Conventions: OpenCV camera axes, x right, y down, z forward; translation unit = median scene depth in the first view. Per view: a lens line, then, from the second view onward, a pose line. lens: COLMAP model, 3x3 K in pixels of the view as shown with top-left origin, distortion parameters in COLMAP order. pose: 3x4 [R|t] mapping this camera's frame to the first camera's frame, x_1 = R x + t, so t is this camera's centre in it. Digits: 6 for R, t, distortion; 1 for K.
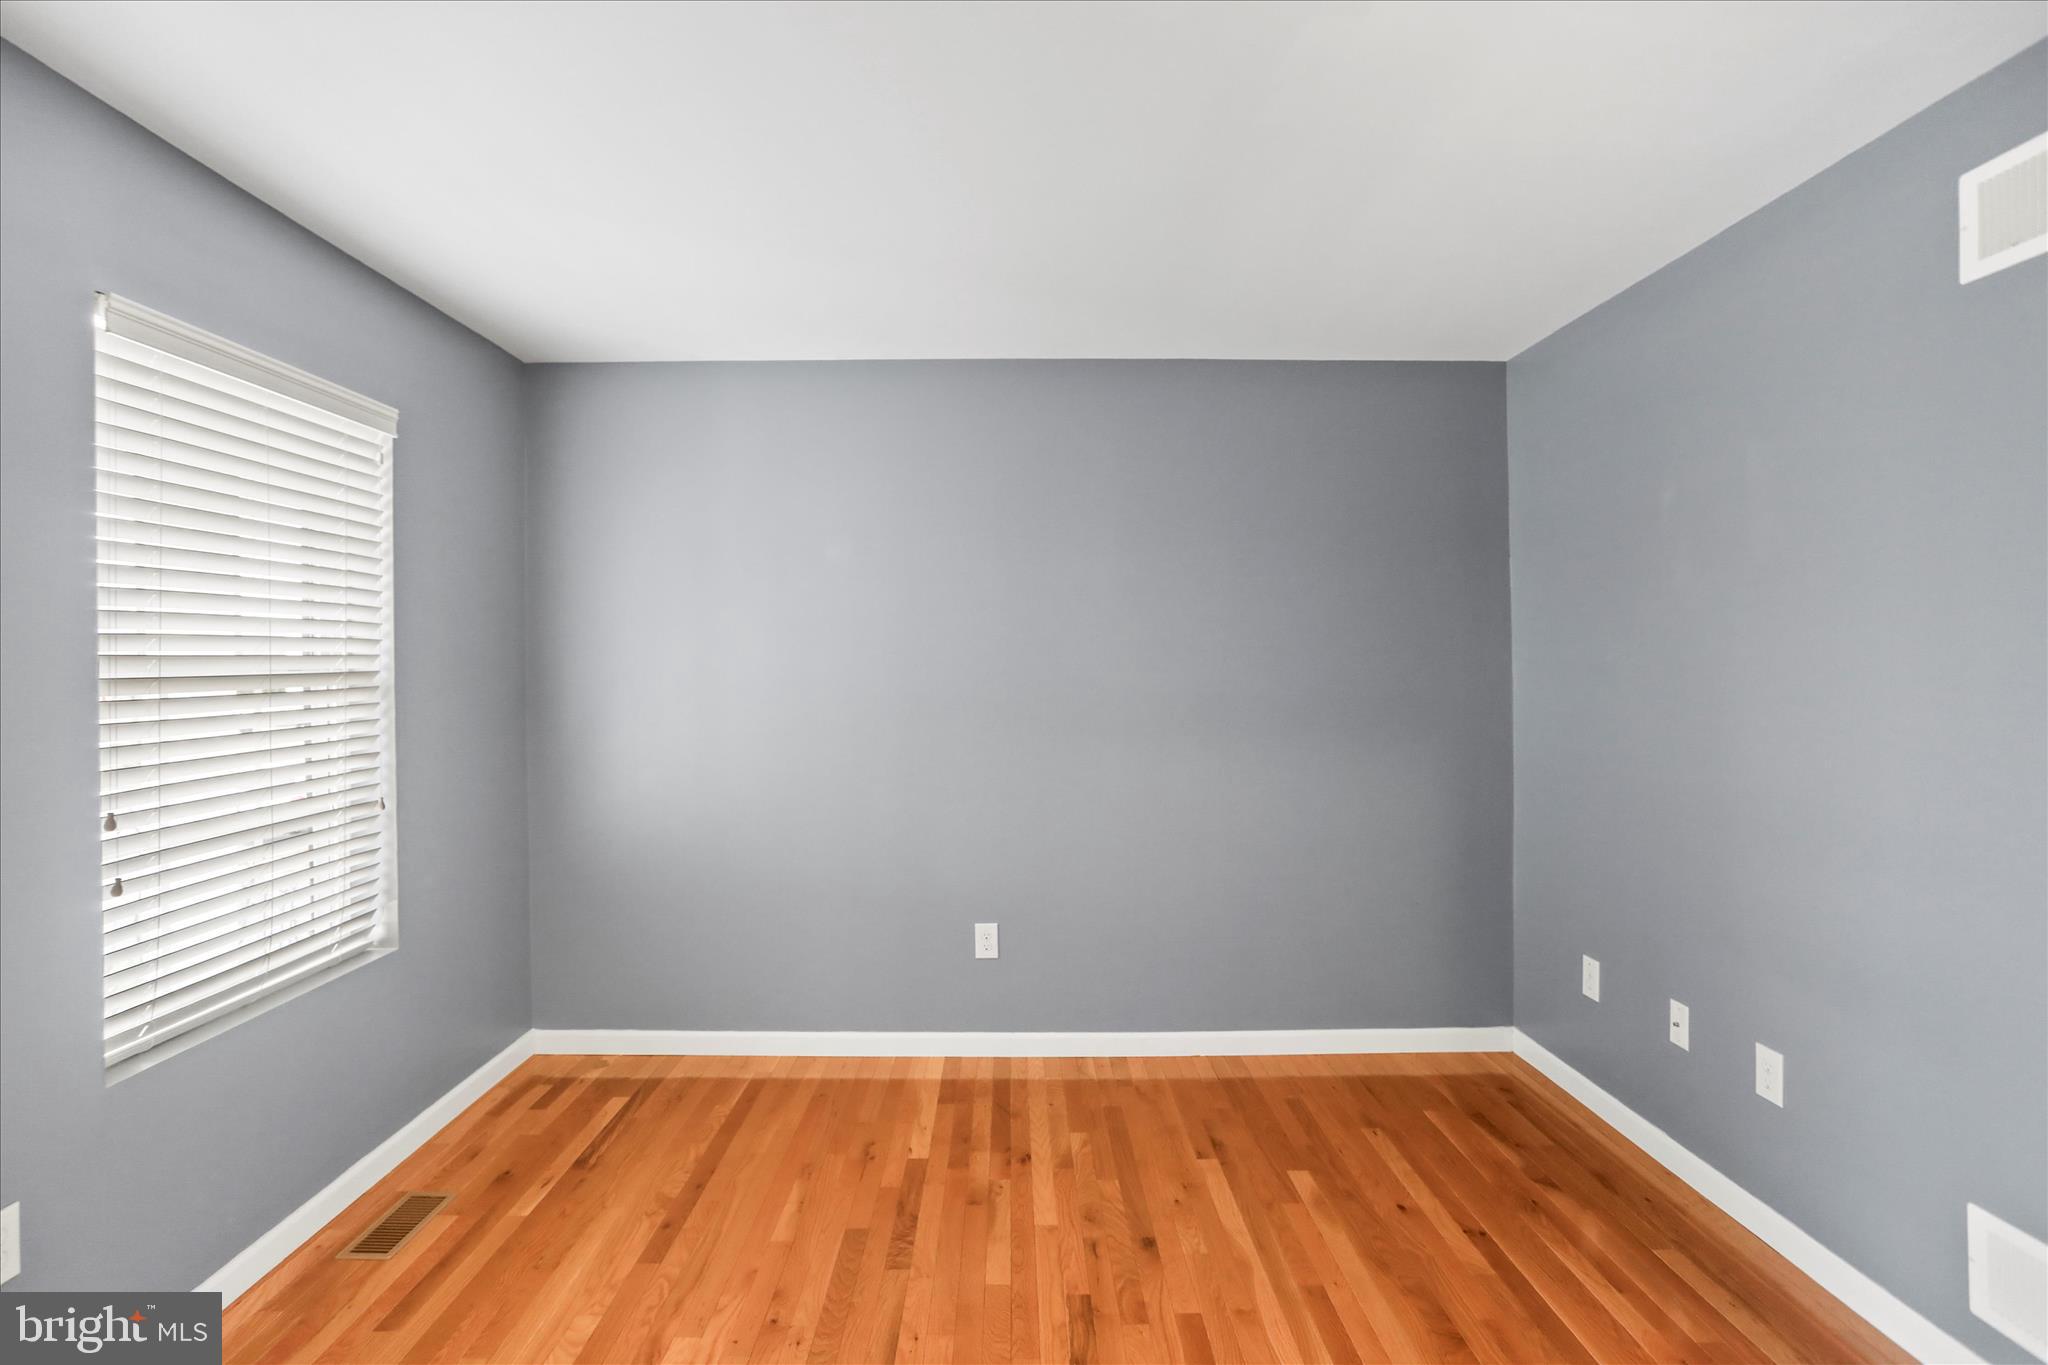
lens RADIAL K [[989.0, 0, 996.4], [0, 989.0, 668.9], [0, 0, 1]] dist [-0.045002, 0.019548]
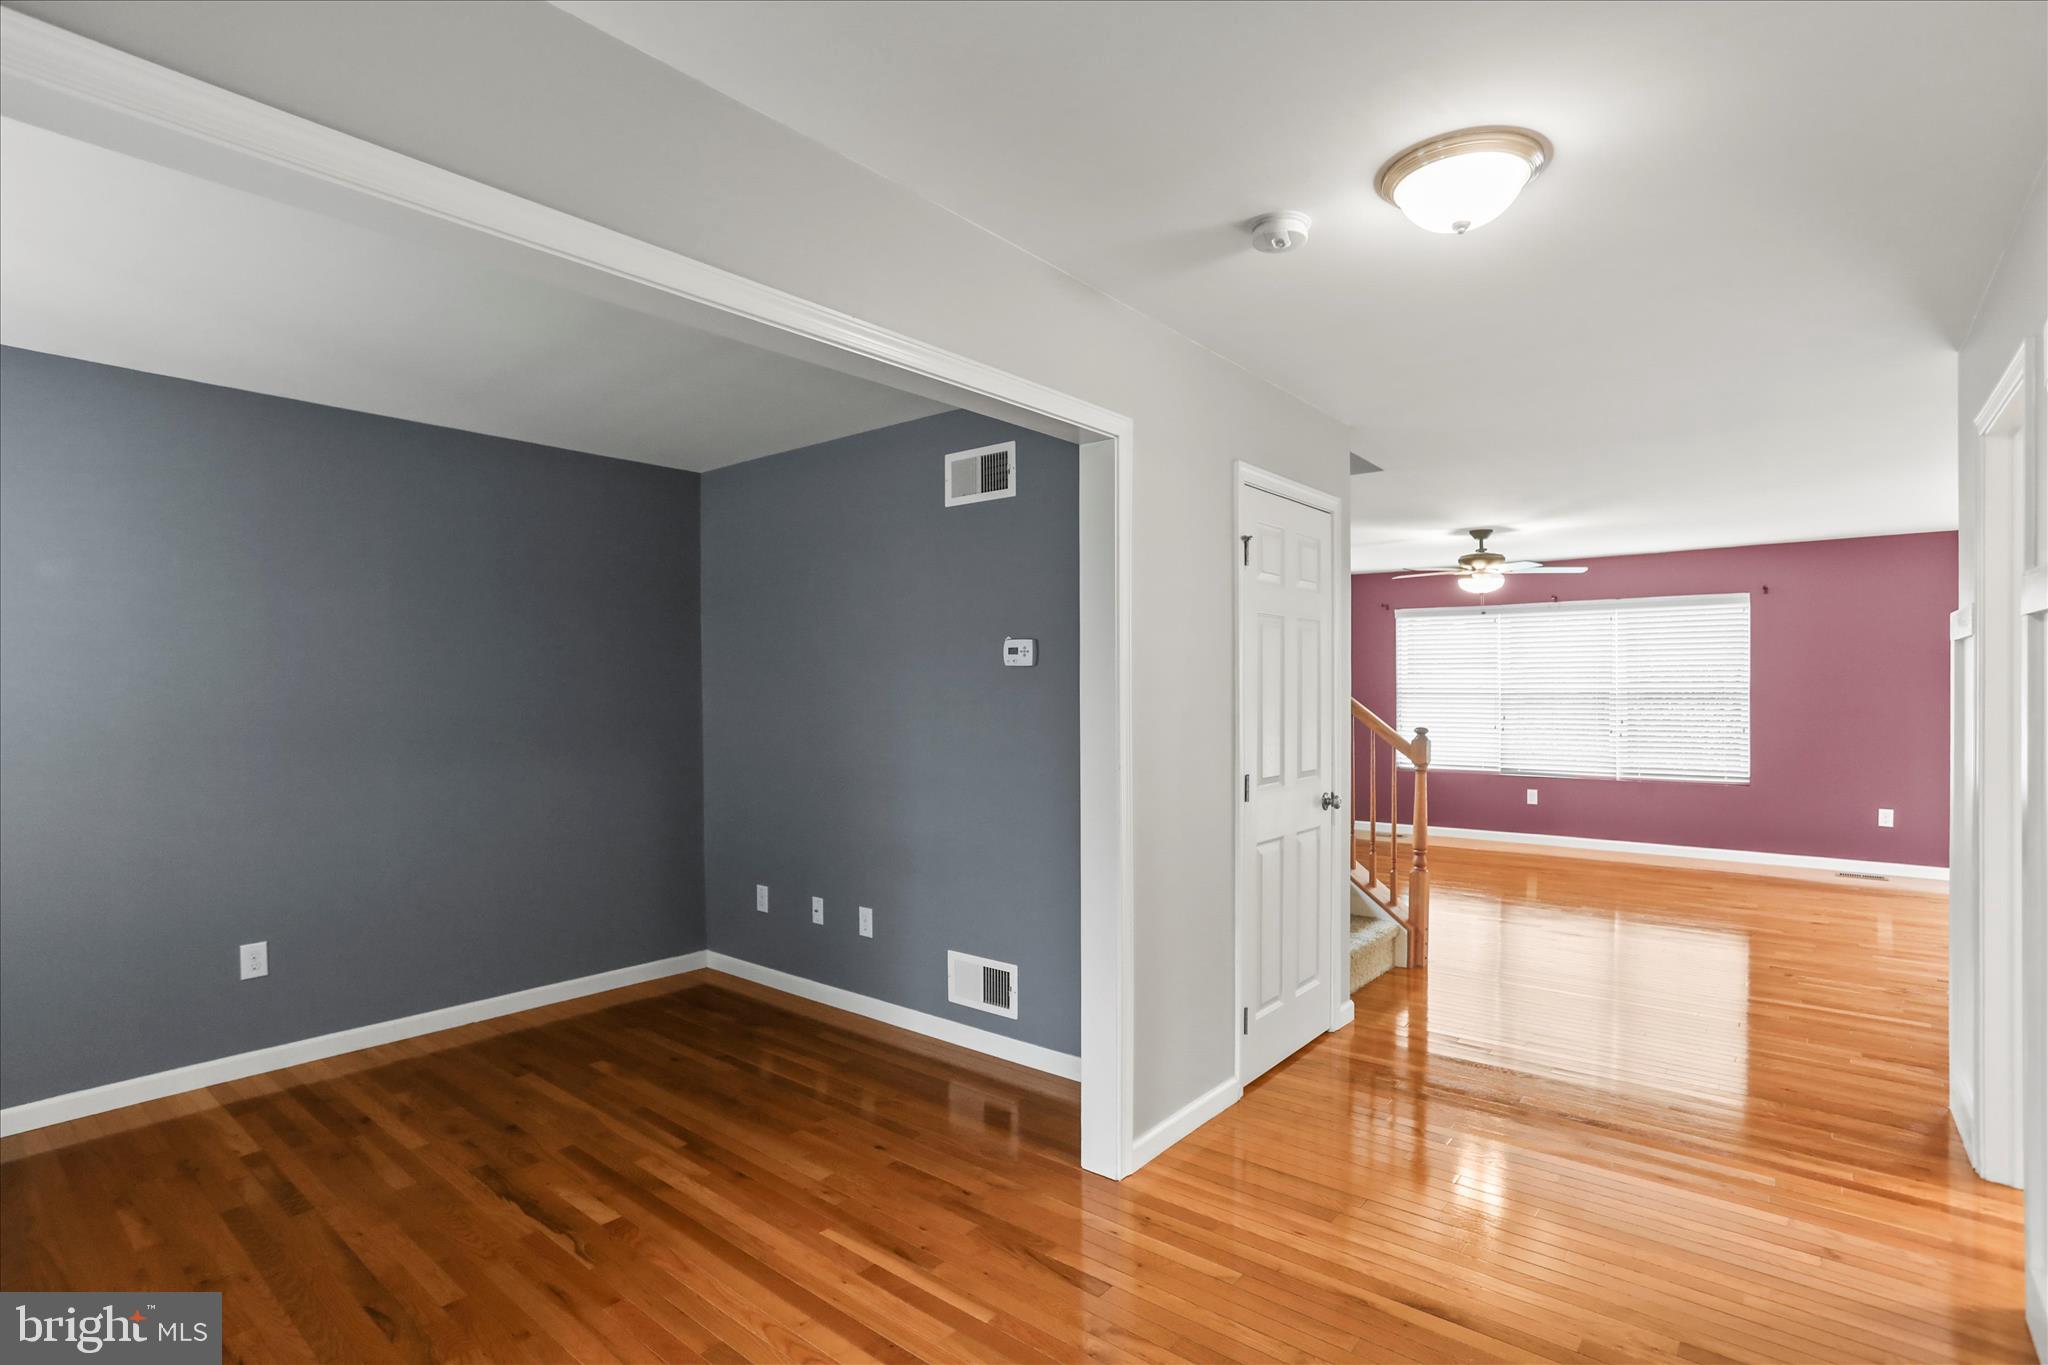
lens RADIAL K [[1003.3, 0, 1009.1], [0, 1003.3, 696.2], [0, 0, 1]] dist [-0.021072, 0.000336]
pose [[0.634631, 0.001408, 0.772814, -0.408440], [-0.002657, 0.999996, 0.000360, 0.000819], [-0.772811, -0.002282, 0.634632, -0.334556]]
